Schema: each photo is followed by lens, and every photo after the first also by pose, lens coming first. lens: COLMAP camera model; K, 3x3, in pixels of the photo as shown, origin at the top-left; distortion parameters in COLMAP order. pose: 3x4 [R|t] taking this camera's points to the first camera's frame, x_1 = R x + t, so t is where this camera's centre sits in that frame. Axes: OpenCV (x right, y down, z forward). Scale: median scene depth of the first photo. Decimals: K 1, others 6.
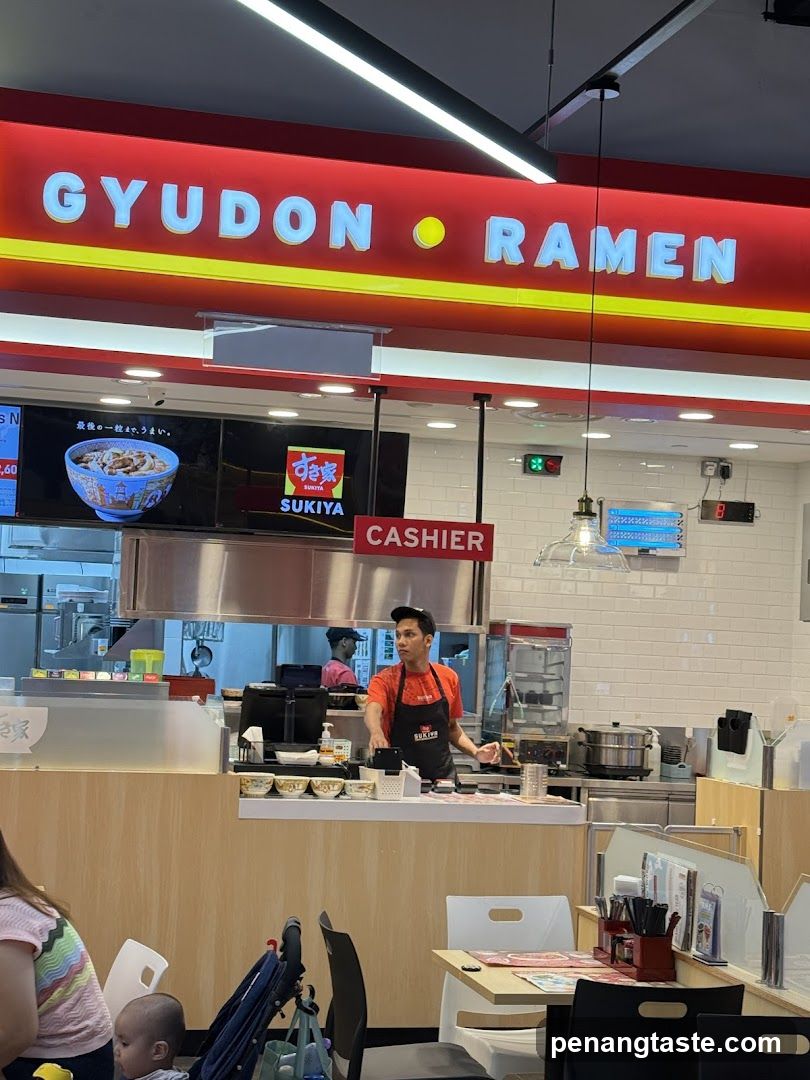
lens RADIAL K [[1898.4, 0, 403.3], [0, 1898.4, 541.4], [0, 0, 1]] dist [0.317392, 0.000000]
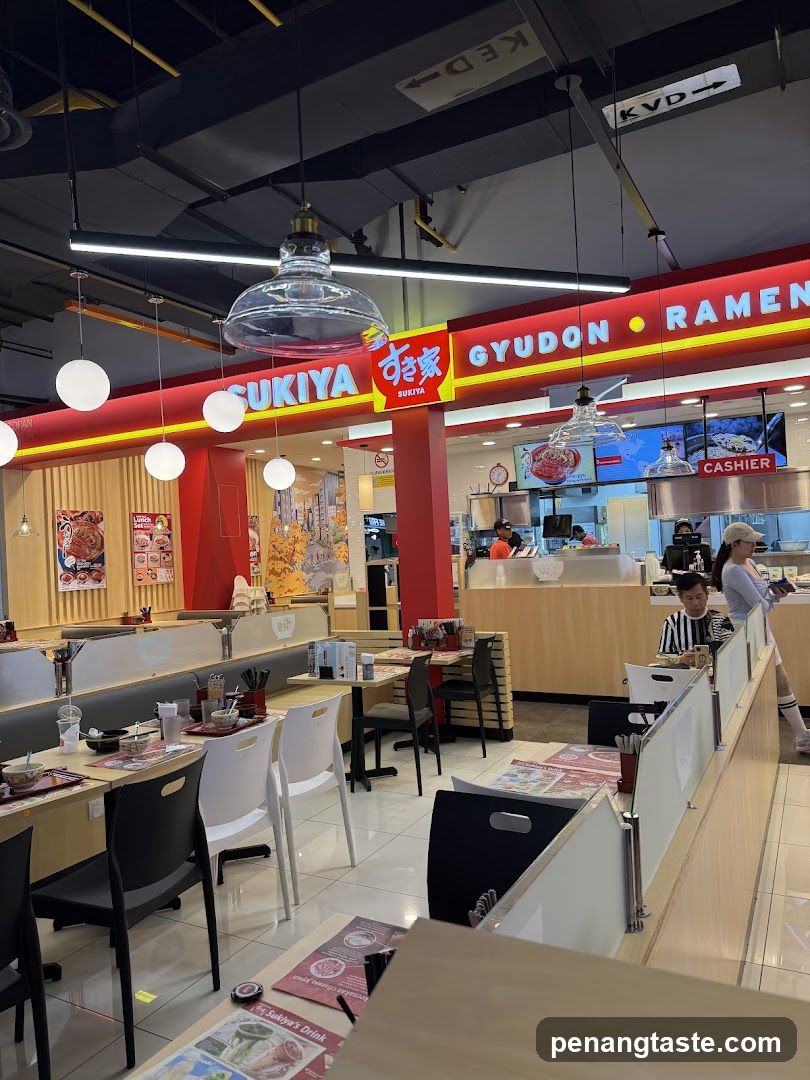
lens RADIAL K [[760.8, 0, 408.2], [0, 760.8, 540.2], [0, 0, 1]] dist [-0.000305, -0.001968]
pose [[0.727998, -0.092521, -0.679308, 0.368365], [0.126460, 0.991972, 0.000418, 0.039976], [0.673815, -0.086210, 0.733853, 0.197072]]
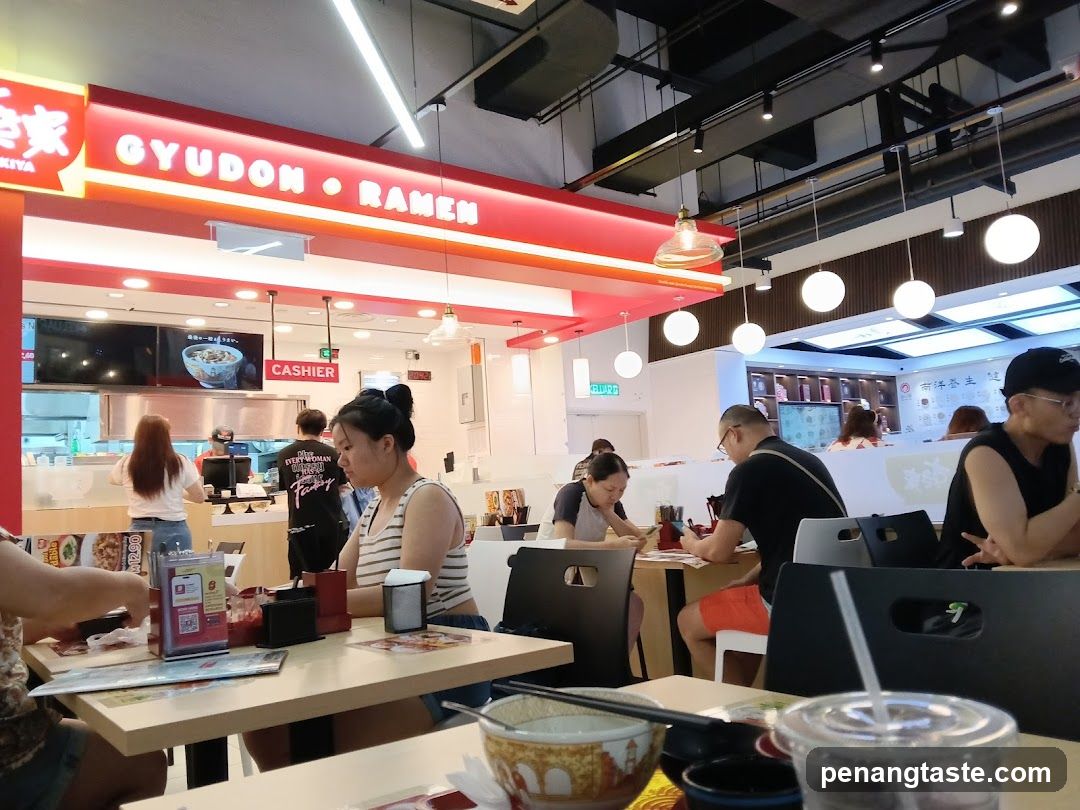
lens RADIAL K [[899.5, 0, 540.5], [0, 899.5, 407.3], [0, 0, 1]] dist [0.034677, -0.038021]
pose [[0.914479, -0.049181, 0.401632, -0.164721], [0.069875, 0.996868, -0.037030, 0.102449], [-0.398553, 0.061927, 0.915052, 0.111196]]
